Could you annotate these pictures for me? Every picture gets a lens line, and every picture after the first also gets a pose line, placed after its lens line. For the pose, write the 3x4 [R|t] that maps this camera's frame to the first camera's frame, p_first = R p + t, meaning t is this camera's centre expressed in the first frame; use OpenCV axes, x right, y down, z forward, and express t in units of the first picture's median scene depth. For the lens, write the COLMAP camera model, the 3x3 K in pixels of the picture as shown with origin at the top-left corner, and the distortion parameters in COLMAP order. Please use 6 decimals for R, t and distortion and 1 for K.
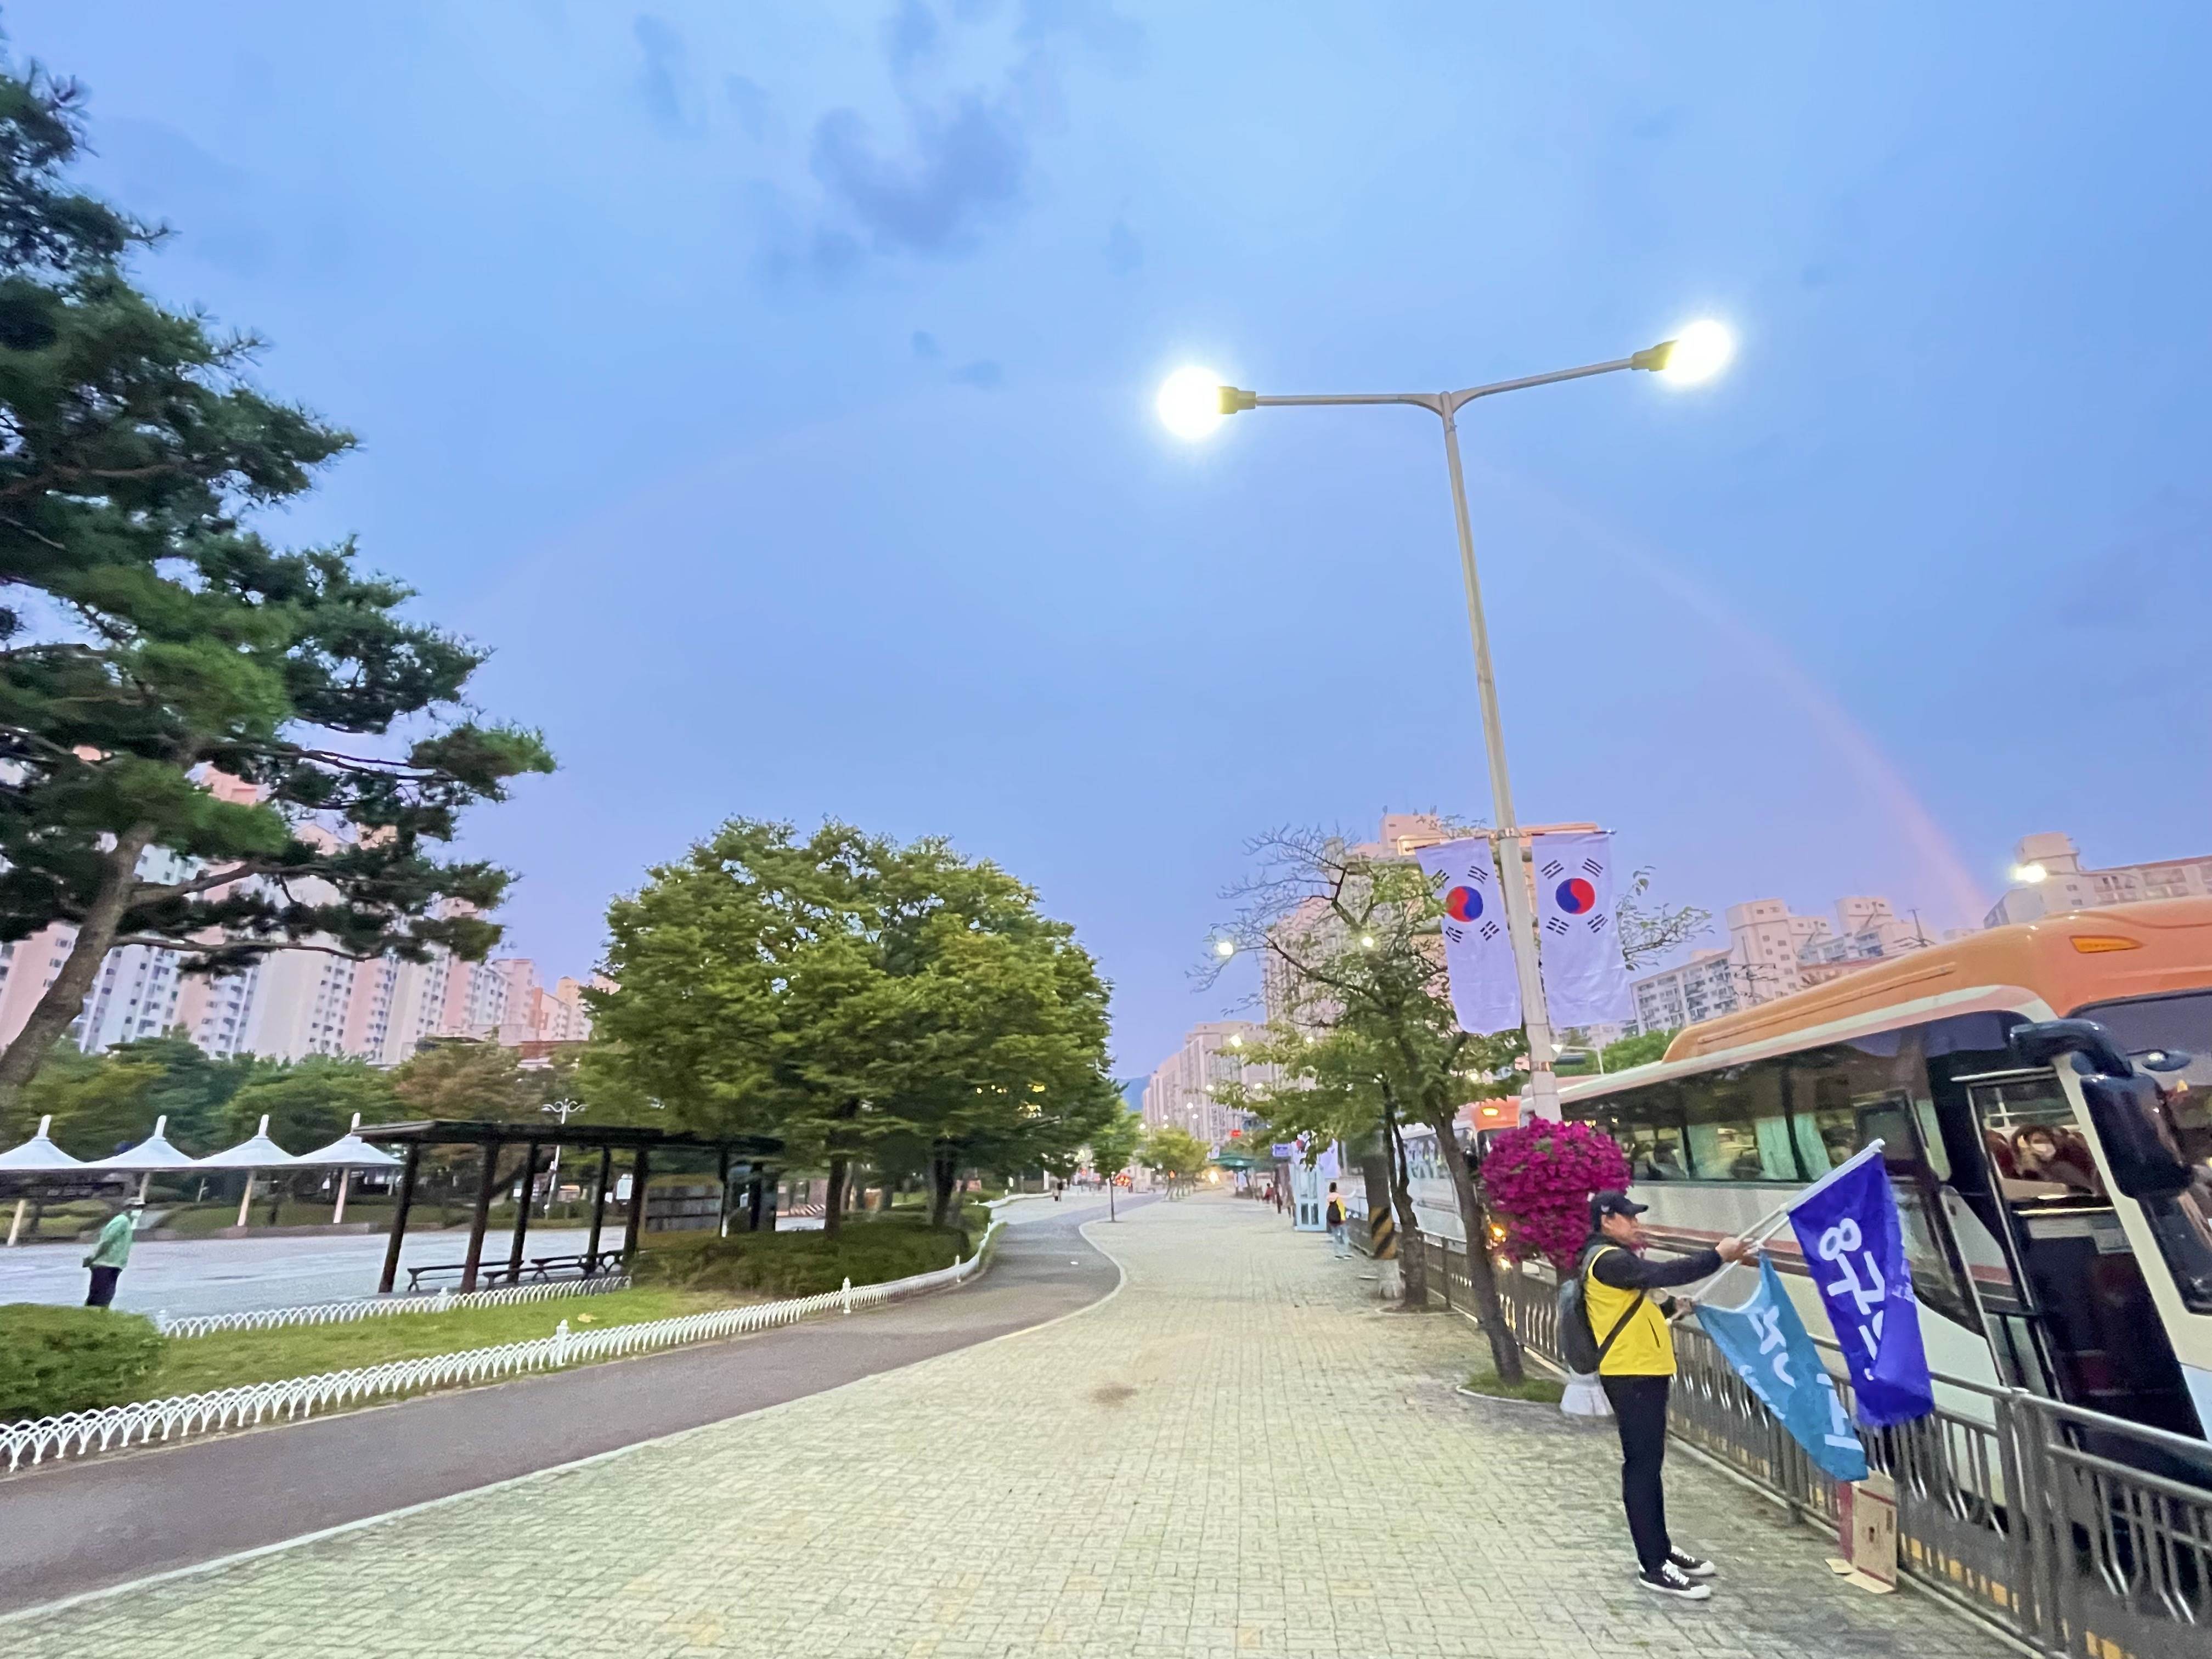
lens RADIAL K [[1067.5, 0, 1106.0], [0, 1067.5, 829.5], [0, 0, 1]] dist [0.013925, 0.001422]
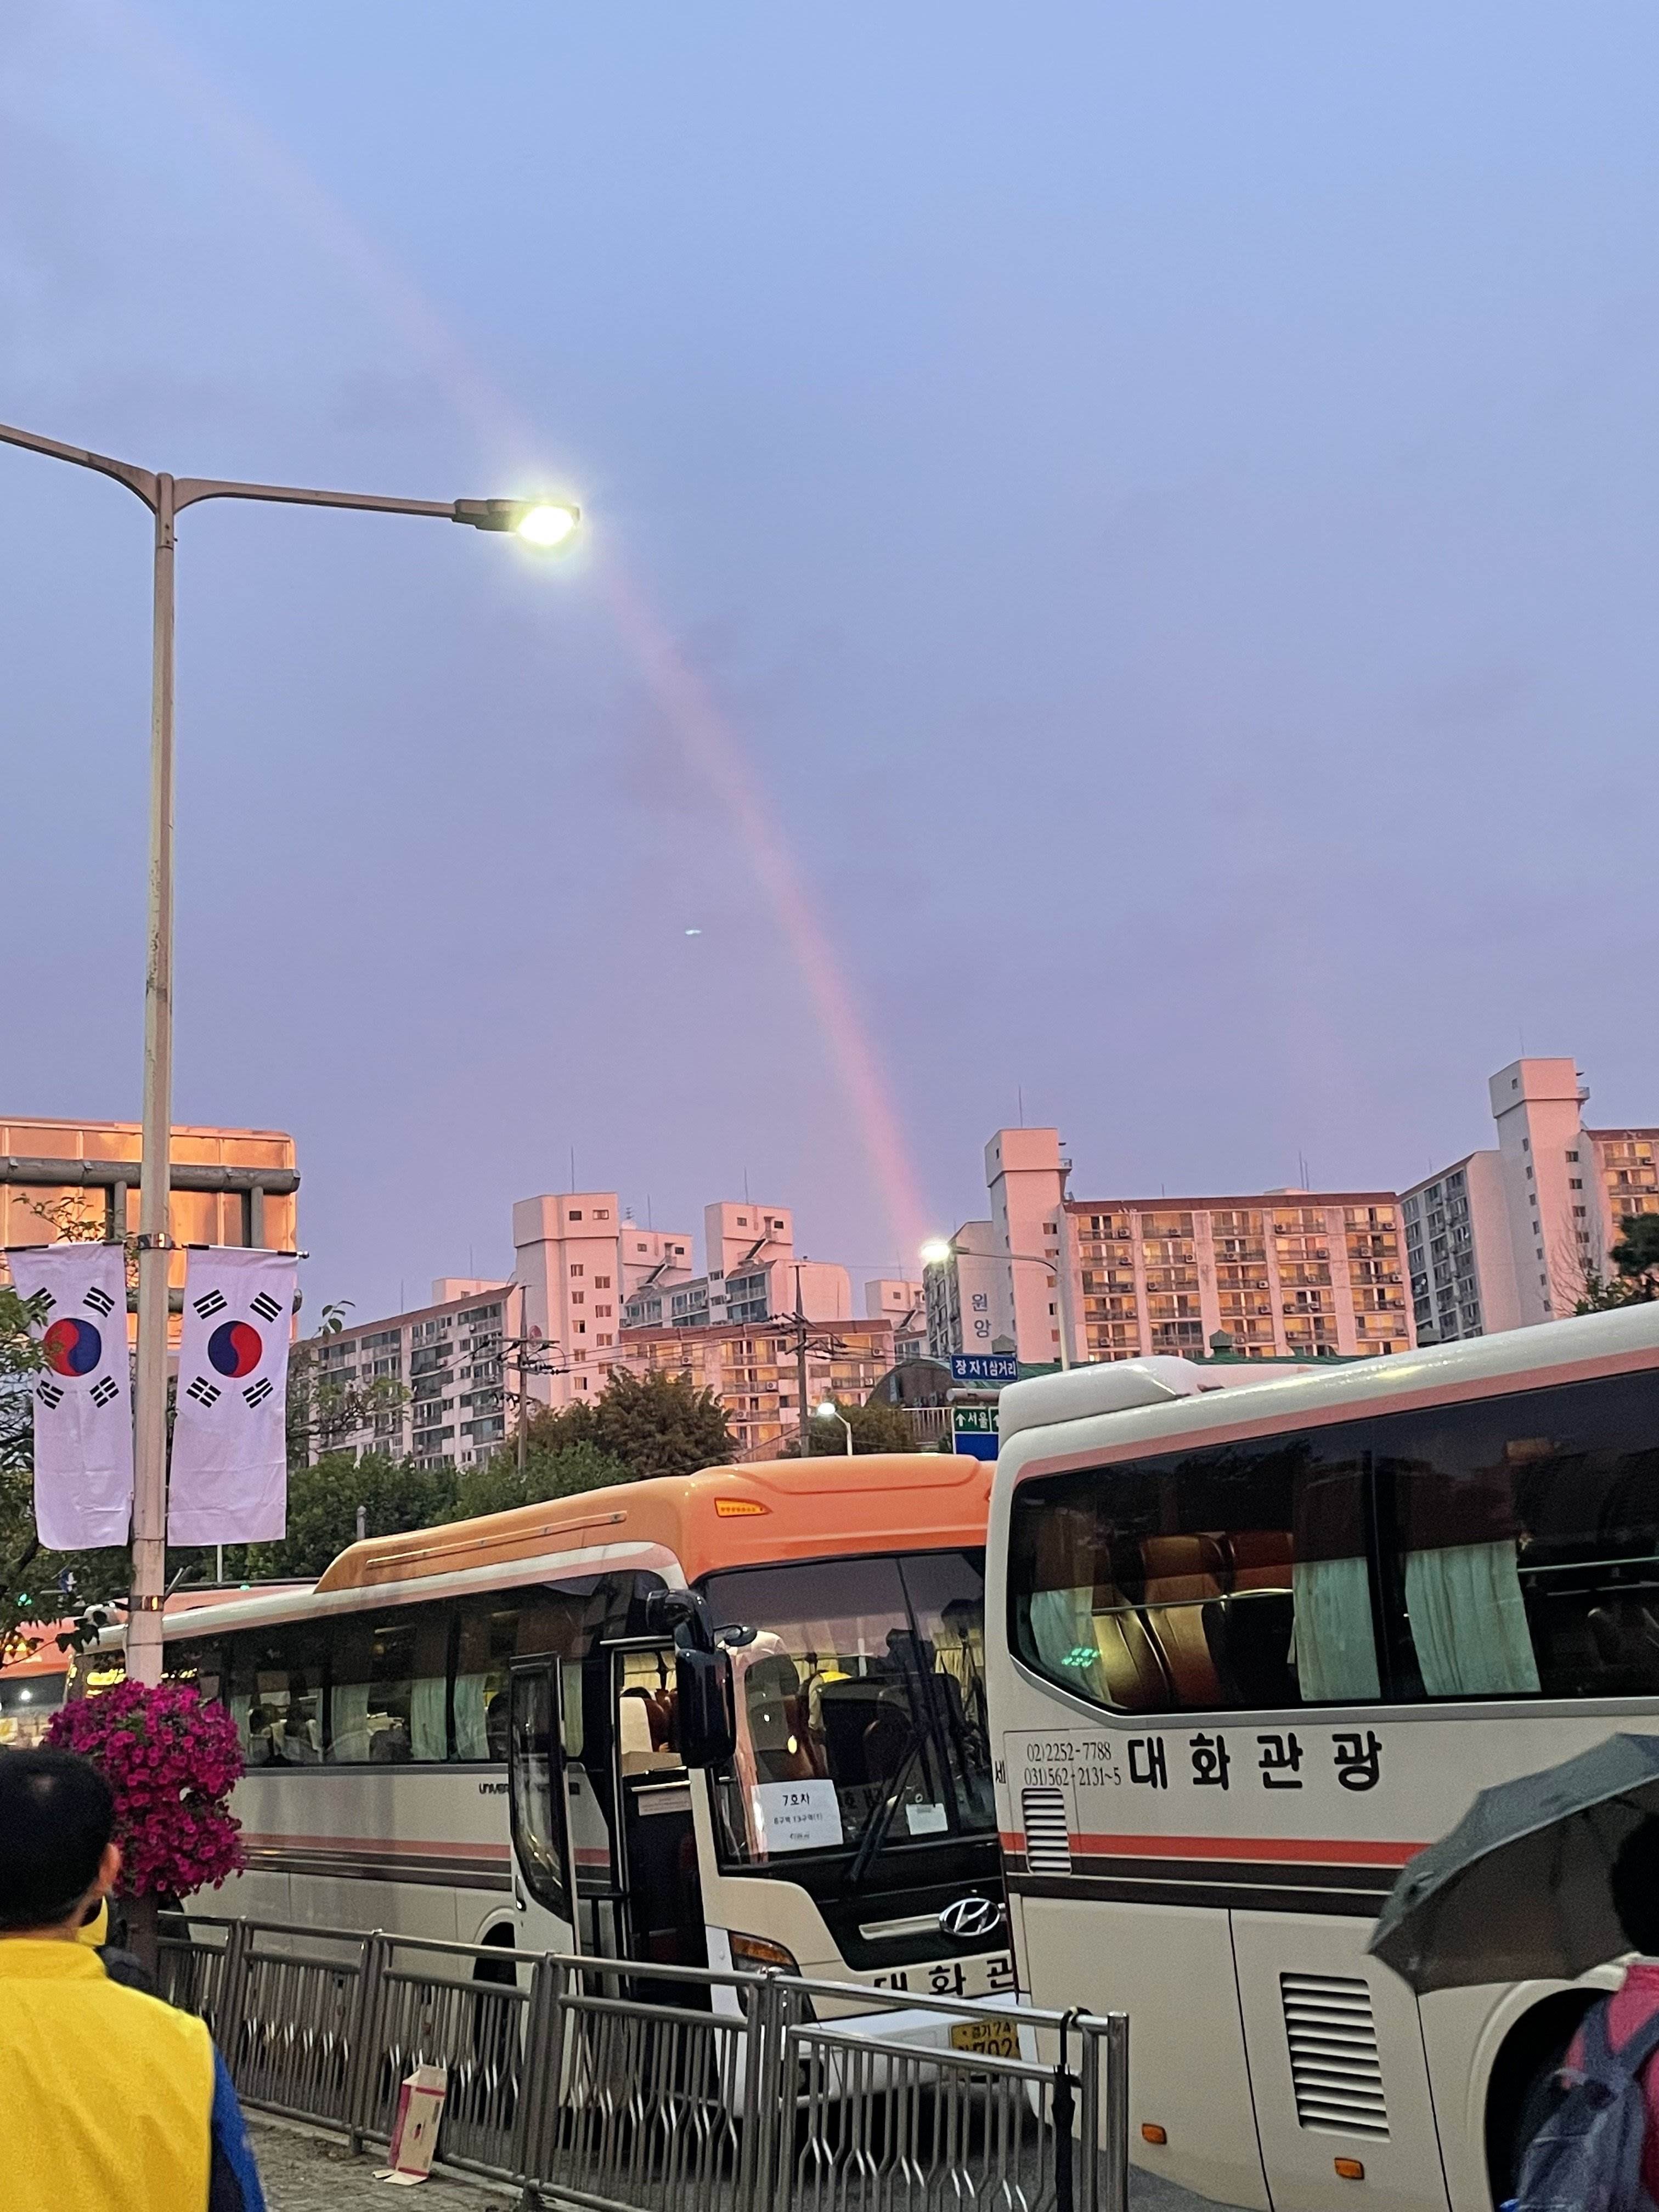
lens RADIAL K [[2592.2, 0, 829.5], [0, 2592.2, 1106.0], [0, 0, 1]] dist [0.015520, 0.017418]
pose [[0.794037, 0.126503, 0.594561, -0.263665], [-0.163621, 0.986486, 0.008625, -0.172776], [-0.585435, -0.104131, 0.804004, -0.531058]]
